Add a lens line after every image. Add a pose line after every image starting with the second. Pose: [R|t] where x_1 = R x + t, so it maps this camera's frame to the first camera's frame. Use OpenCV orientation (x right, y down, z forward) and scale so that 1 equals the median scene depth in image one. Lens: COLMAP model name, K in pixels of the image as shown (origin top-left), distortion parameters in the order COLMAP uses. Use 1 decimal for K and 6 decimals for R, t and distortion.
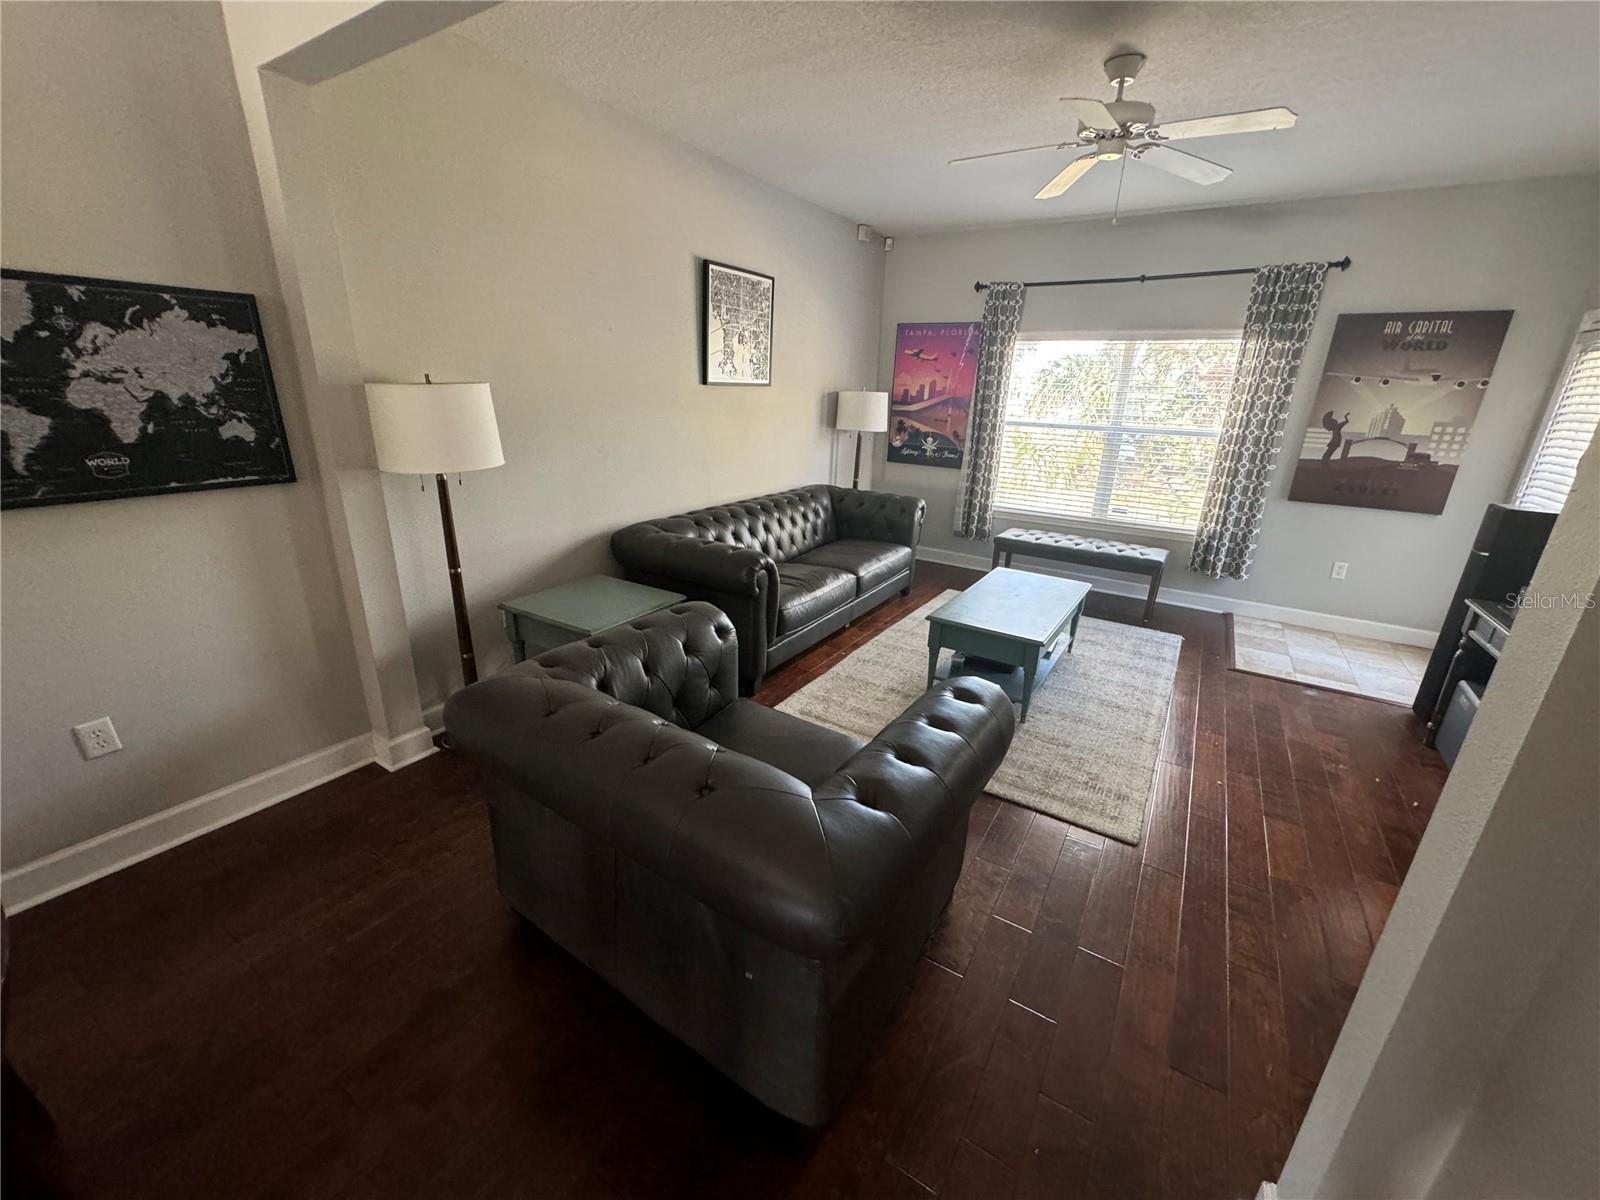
lens RADIAL K [[637.9, 0, 798.7], [0, 637.9, 598.3], [0, 0, 1]] dist [0.000584, 0.000992]
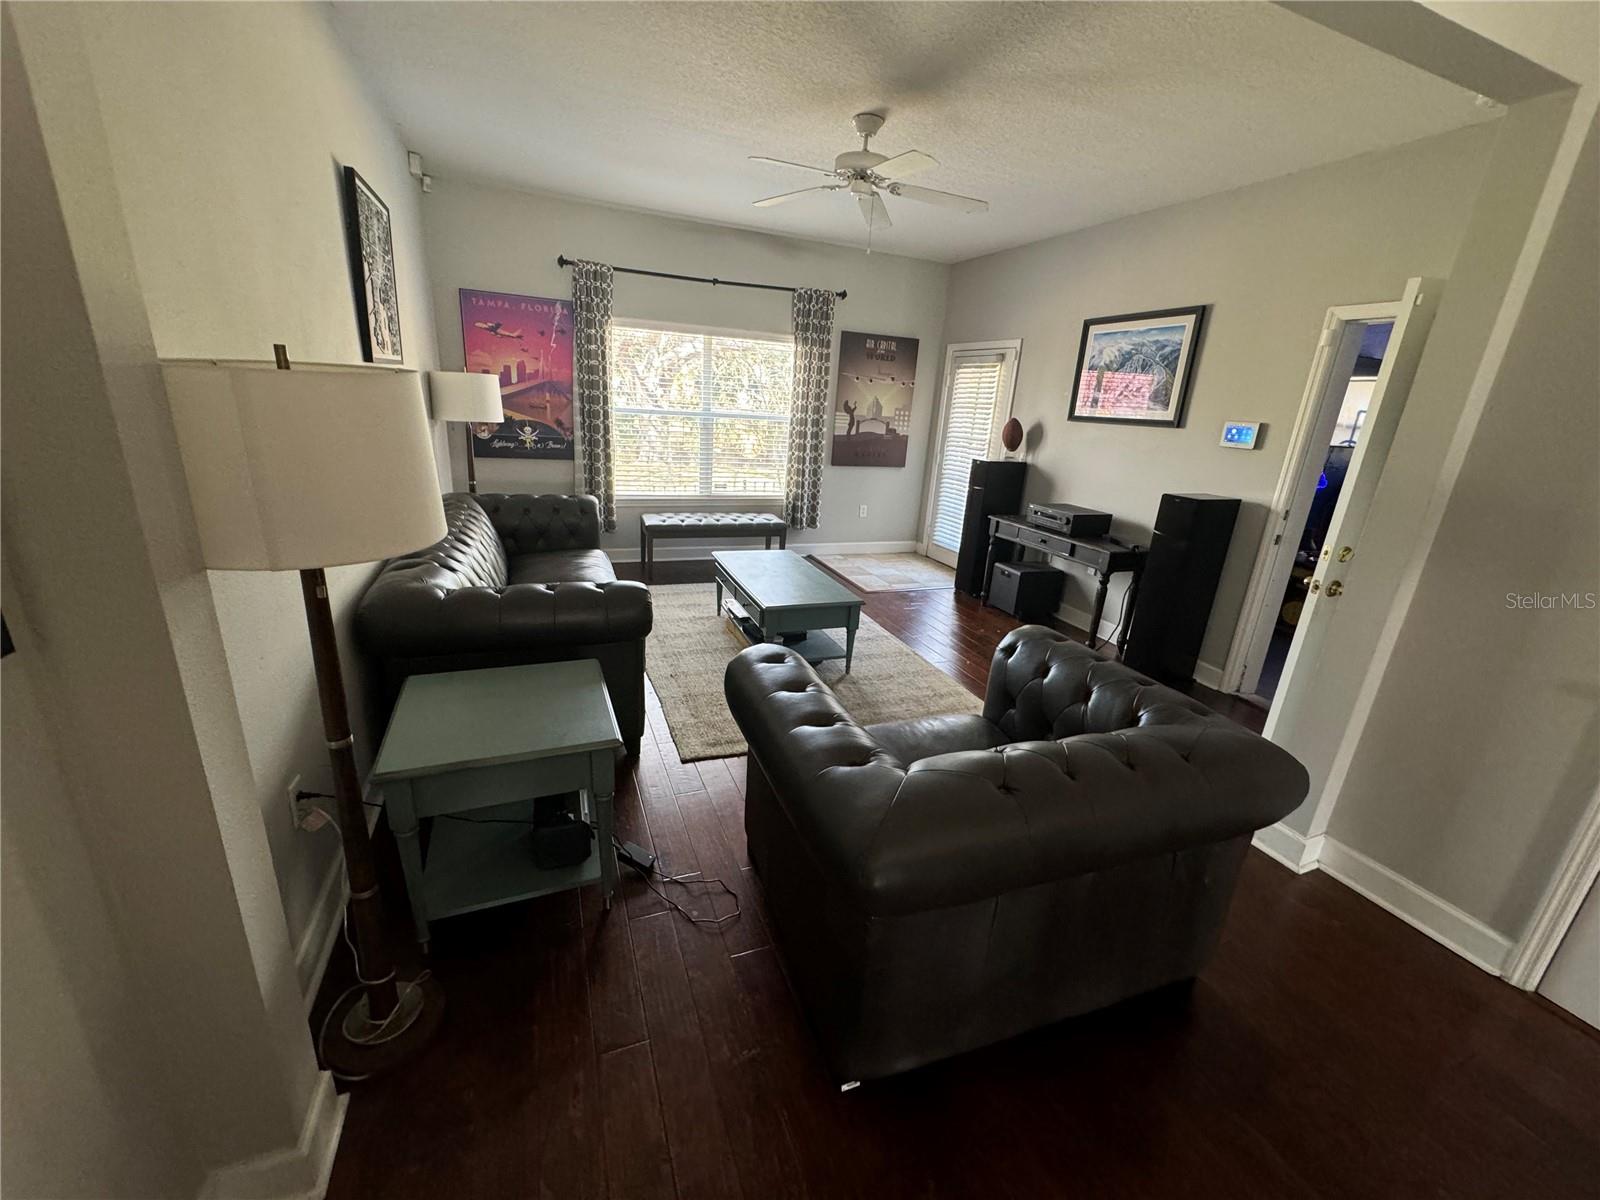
lens RADIAL K [[637.9, 0, 797.8], [0, 637.9, 599.0], [0, 0, 1]] dist [0.000584, 0.000992]
pose [[0.589125, -0.242151, 0.770906, -0.403502], [0.213231, 0.966812, 0.140736, -0.086000], [-0.779400, 0.081470, 0.621207, 0.234998]]
